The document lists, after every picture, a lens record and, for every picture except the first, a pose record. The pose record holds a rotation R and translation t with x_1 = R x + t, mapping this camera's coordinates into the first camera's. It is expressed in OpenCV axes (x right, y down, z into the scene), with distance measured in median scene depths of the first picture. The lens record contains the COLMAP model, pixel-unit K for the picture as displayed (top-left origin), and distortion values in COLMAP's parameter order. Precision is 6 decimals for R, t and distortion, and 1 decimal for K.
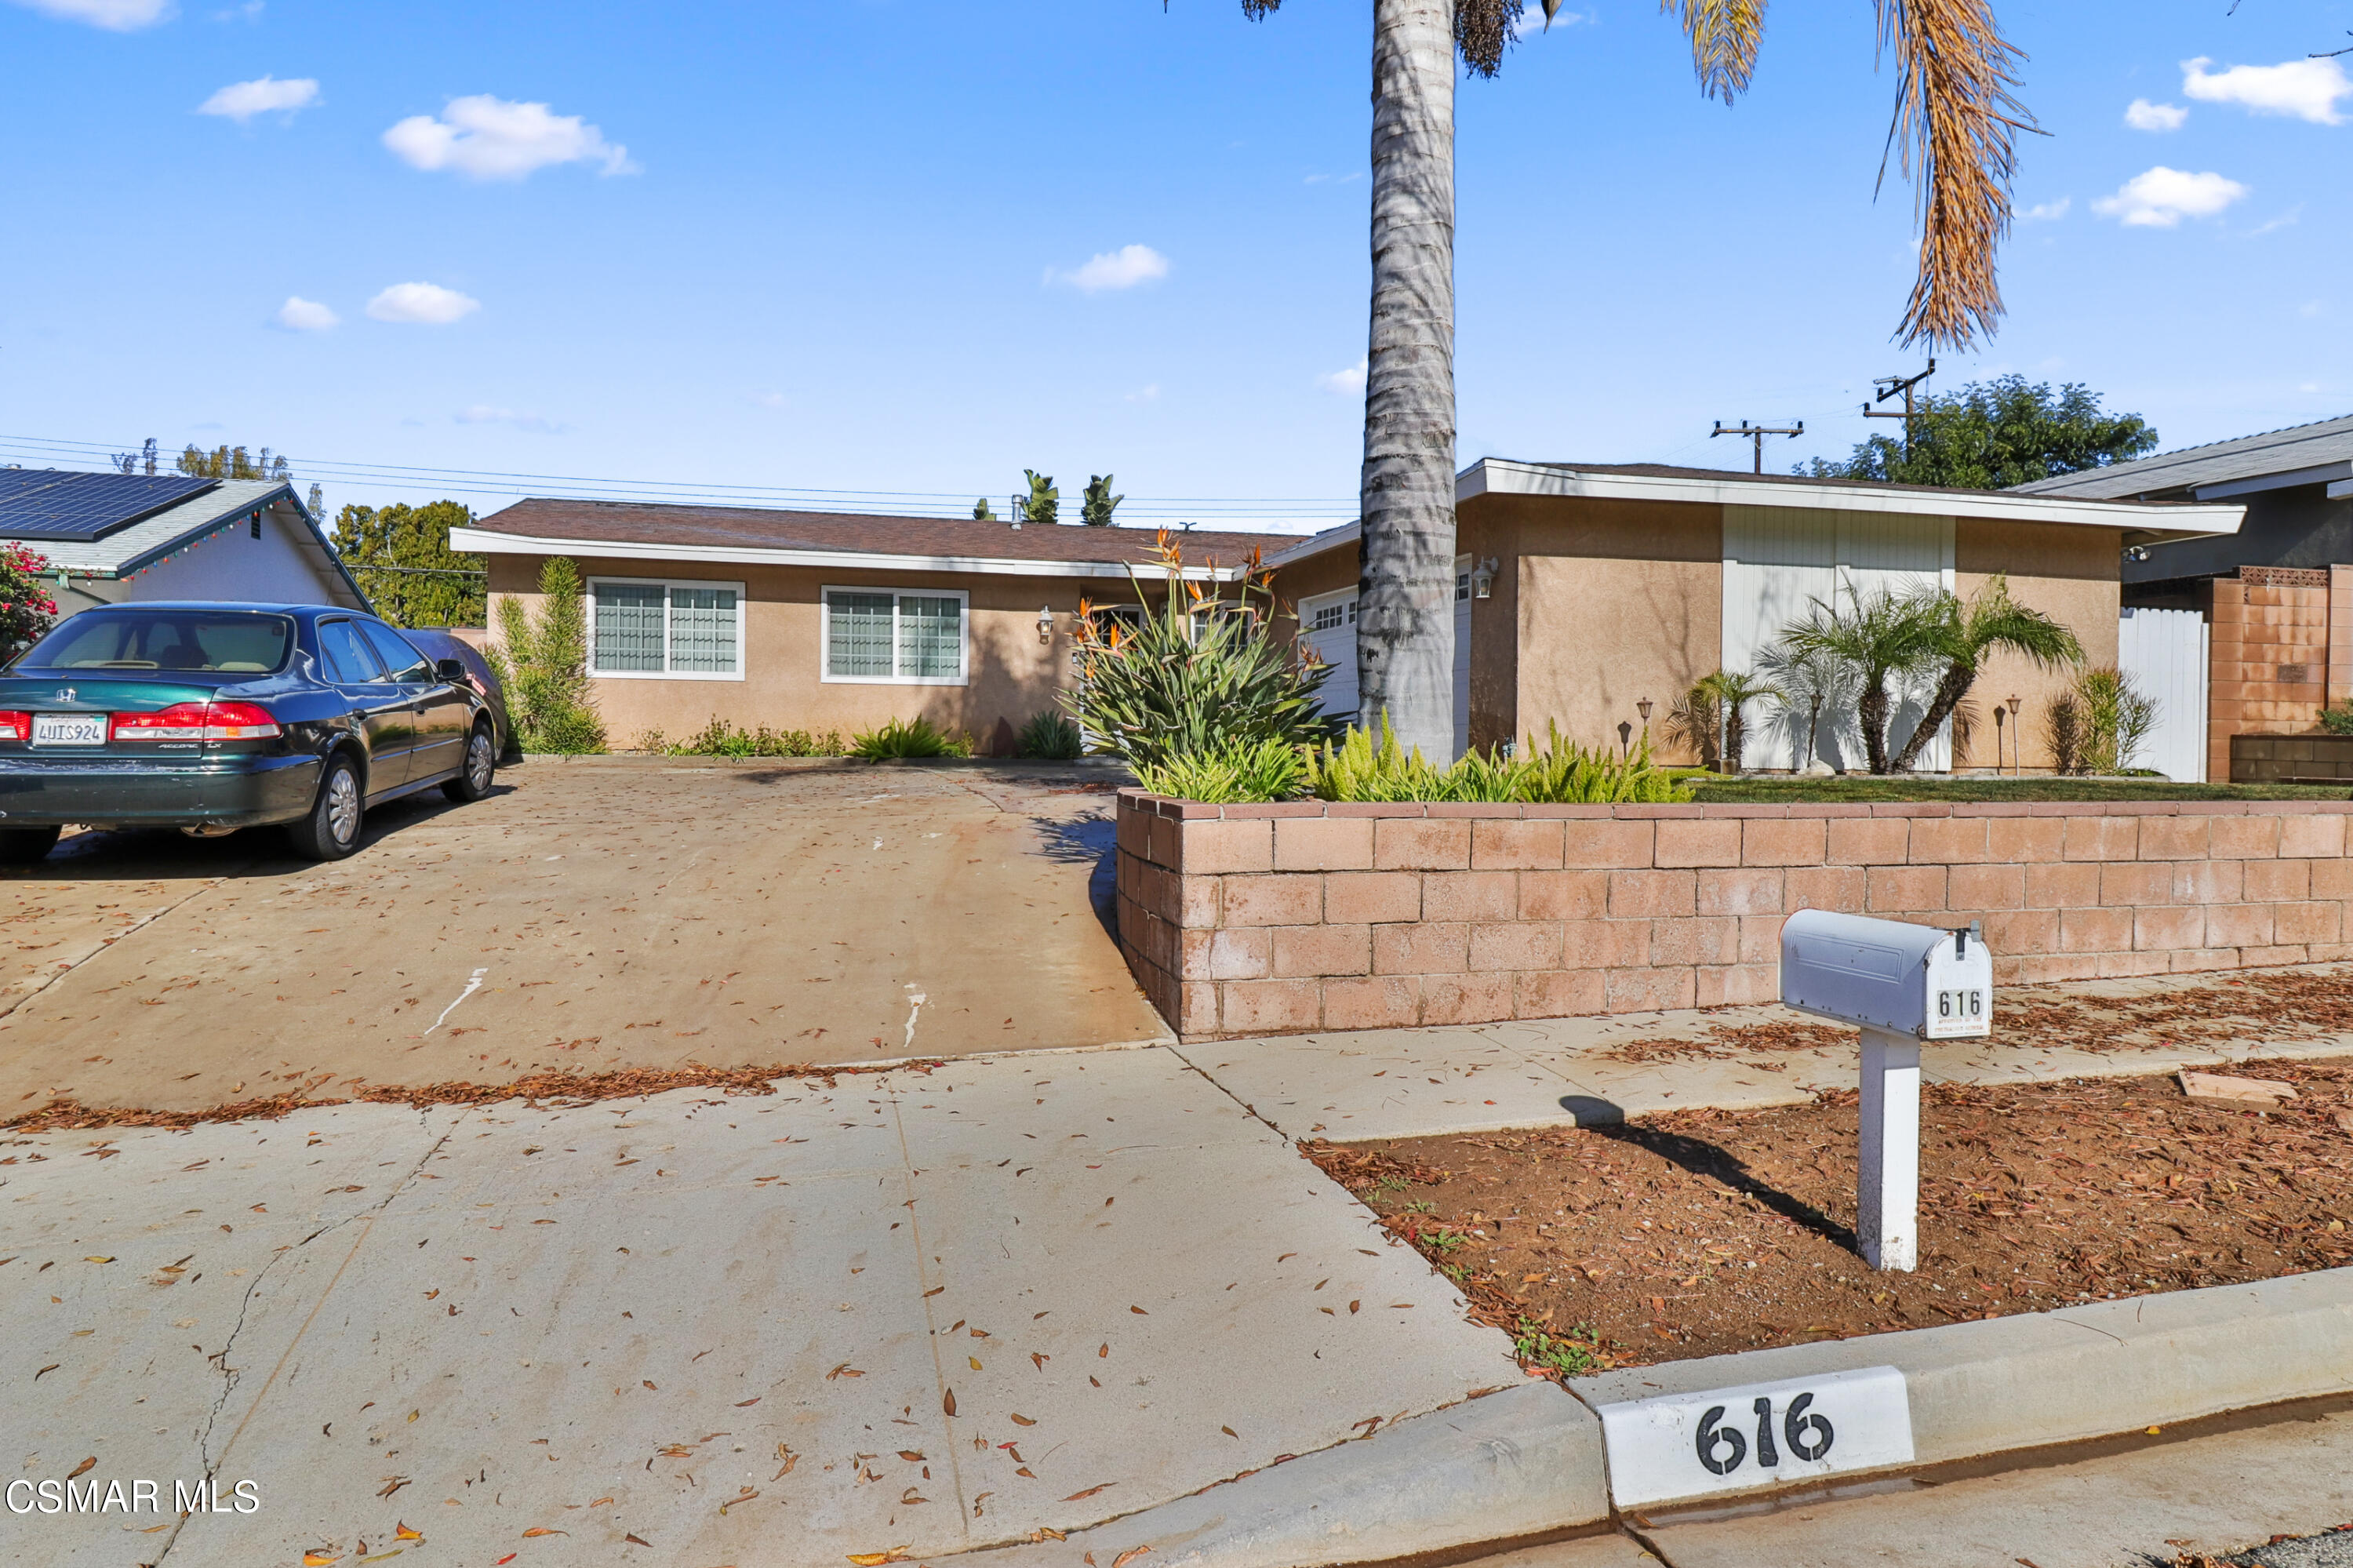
lens RADIAL K [[1392.9, 0, 1182.5], [0, 1392.9, 772.8], [0, 0, 1]] dist [0.007145, -0.013653]
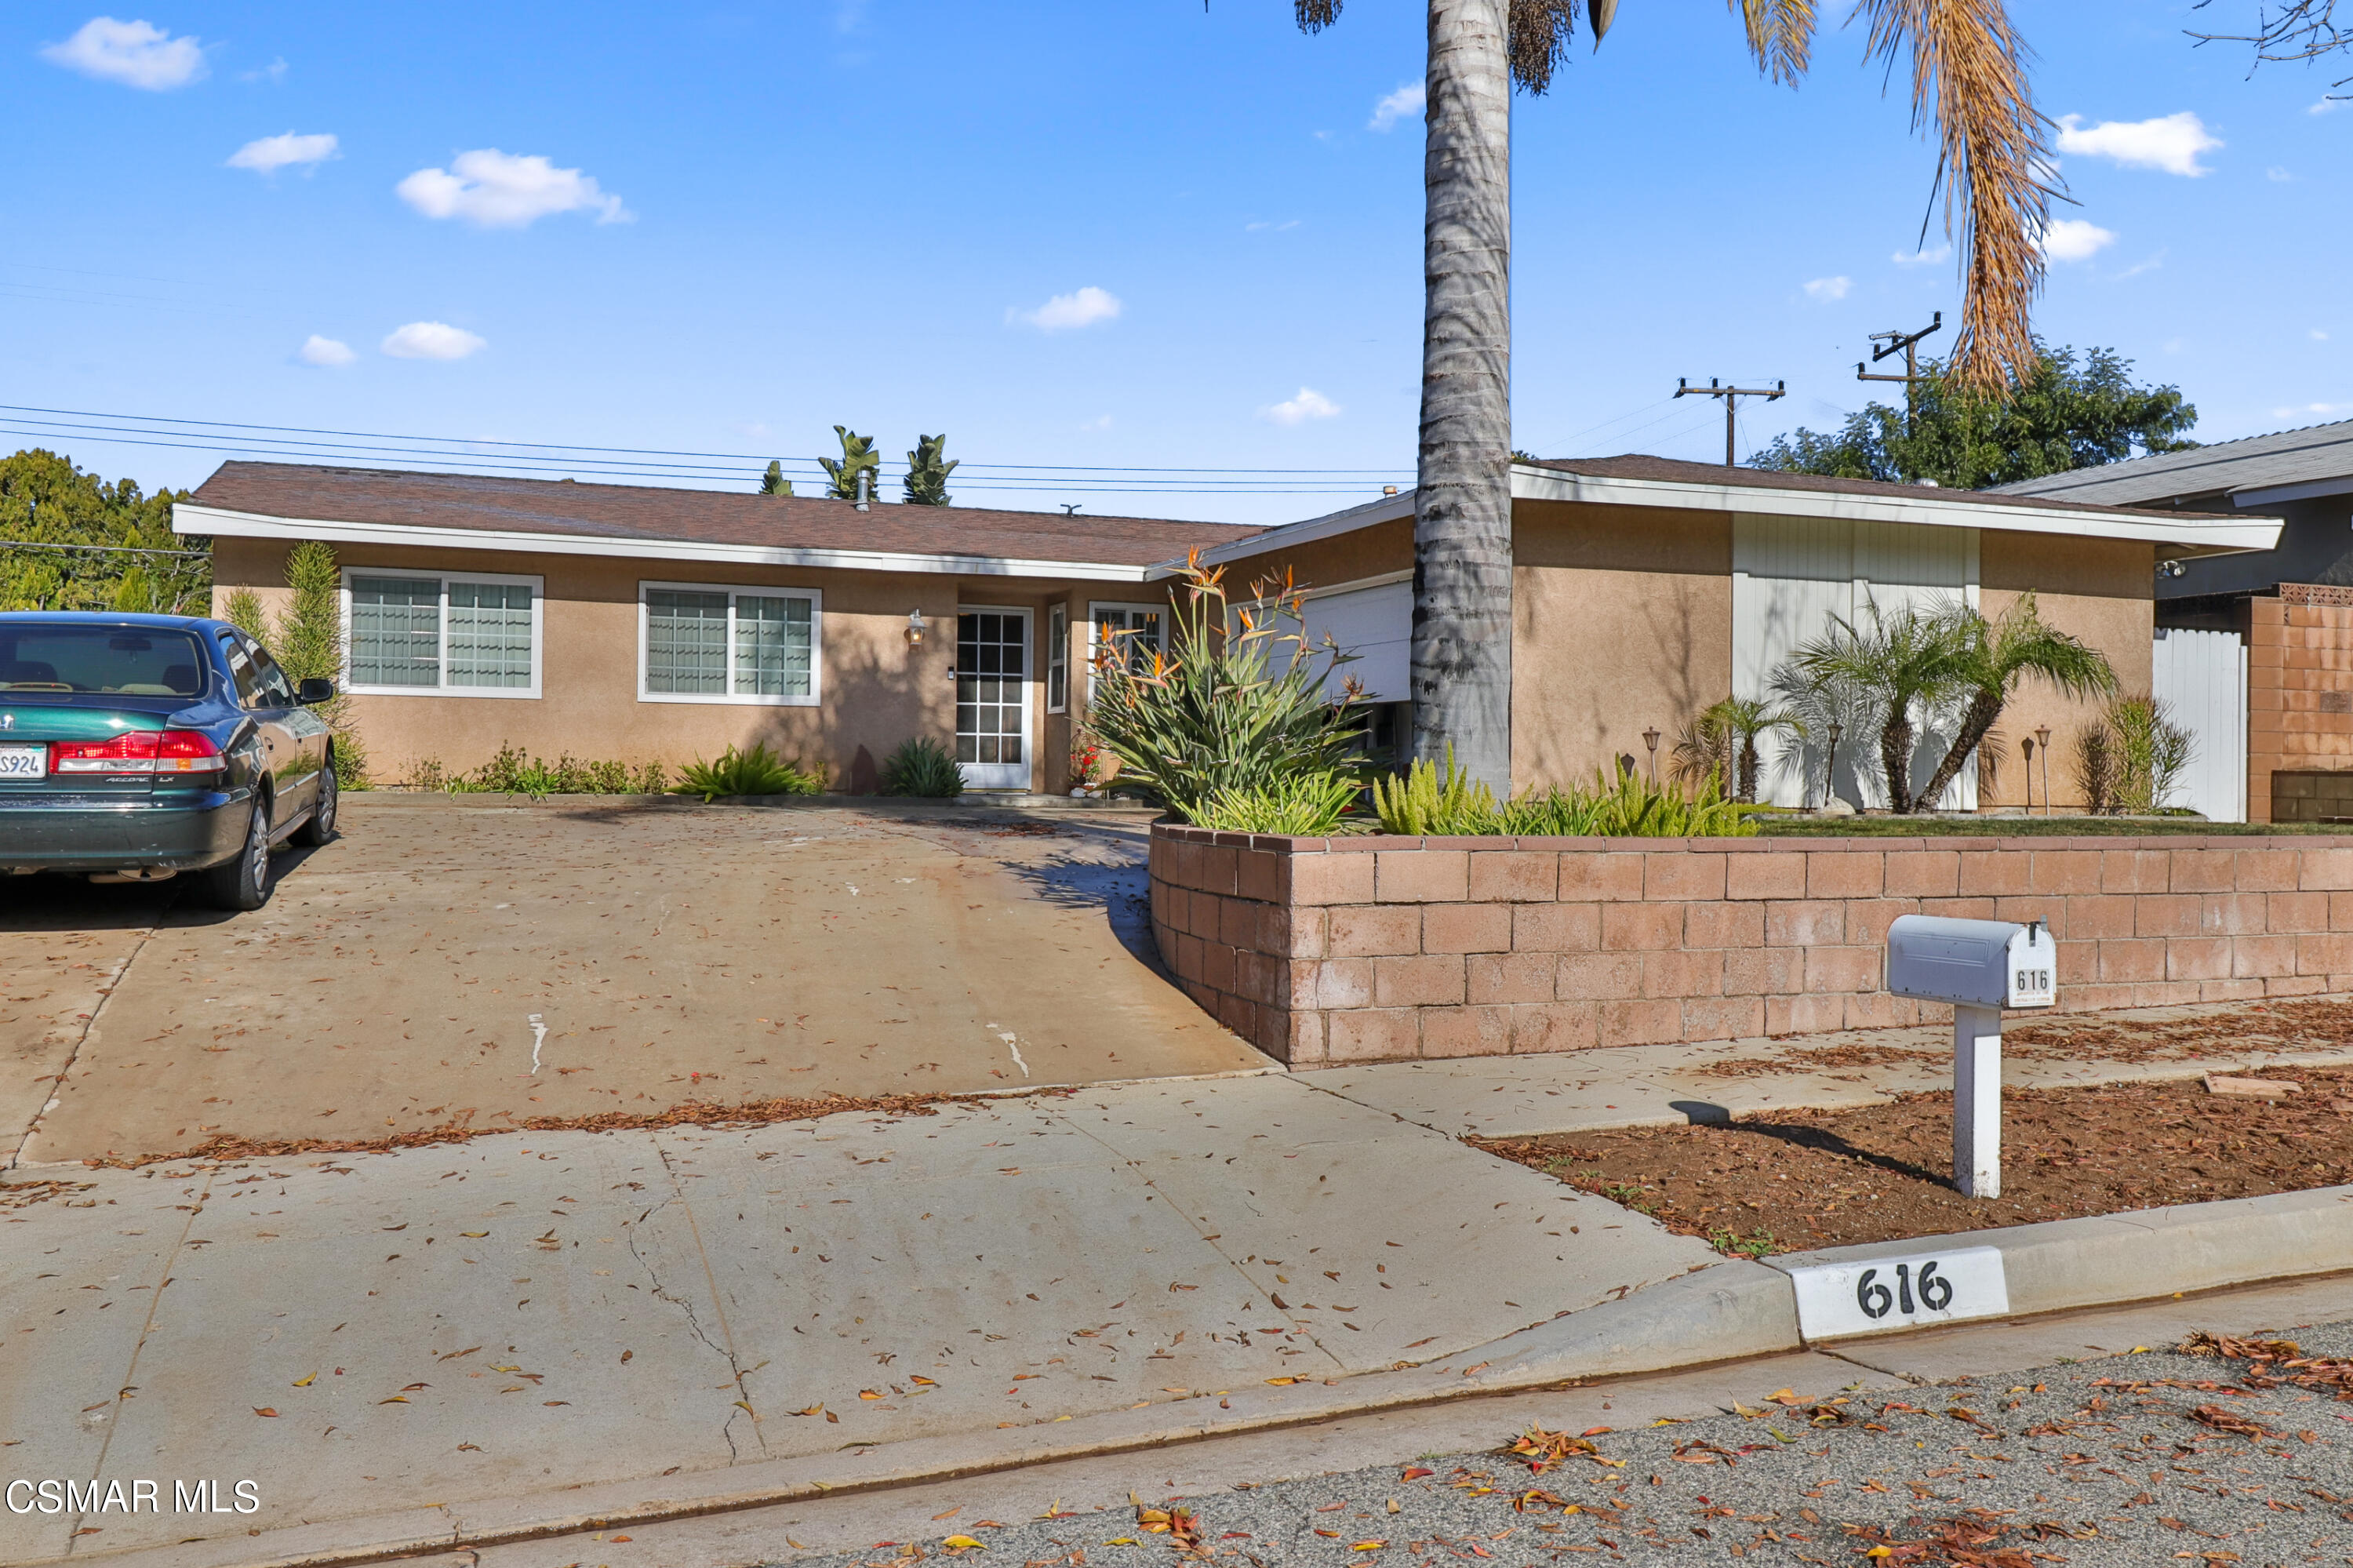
lens RADIAL K [[1872.4, 0, 1176.5], [0, 1872.4, 784.0], [0, 0, 1]] dist [0.011061, -0.006270]
pose [[0.993933, 0.001119, 0.109980, -0.190525], [0.000870, 0.999837, -0.018029, 0.006568], [-0.109982, 0.018015, 0.993770, -0.290443]]
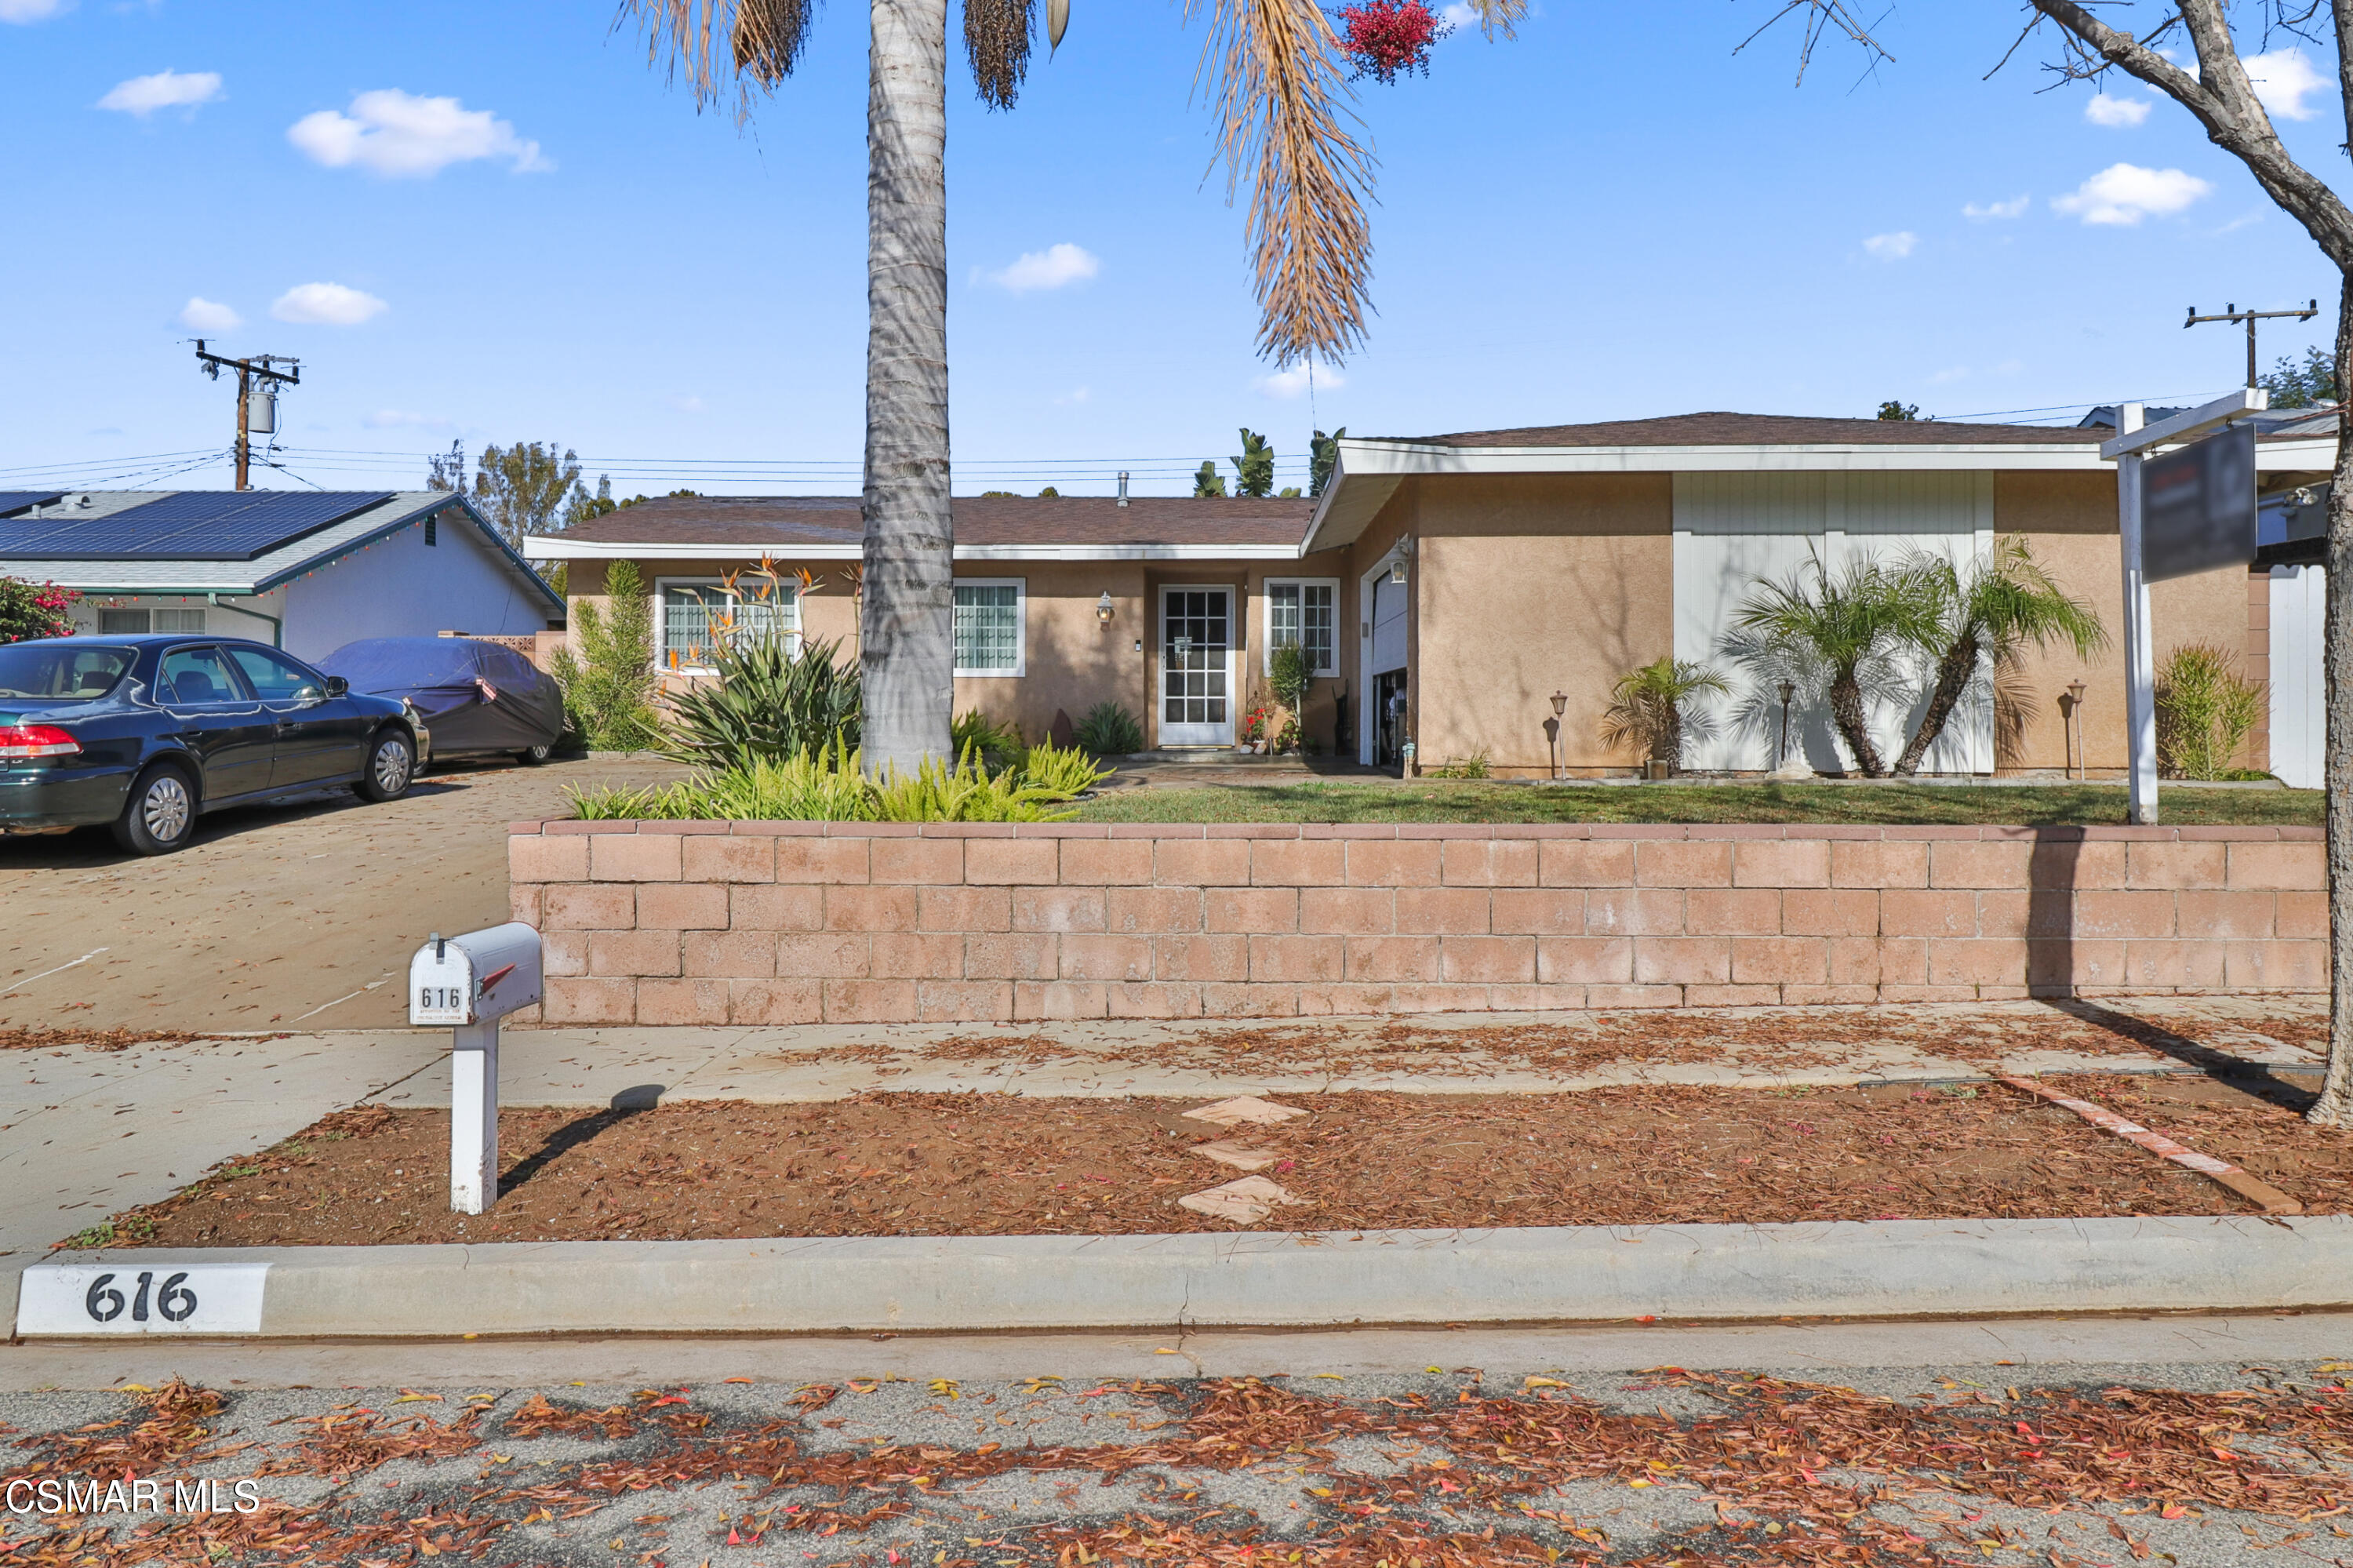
lens RADIAL K [[1627.2, 0, 1212.5], [0, 1627.2, 724.8], [0, 0, 1]] dist [0.004194, -0.002805]
pose [[0.964739, -0.005894, -0.263142, 0.739709], [0.001055, 0.999828, -0.018526, -0.025455], [0.263206, 0.017595, 0.964579, -0.115990]]
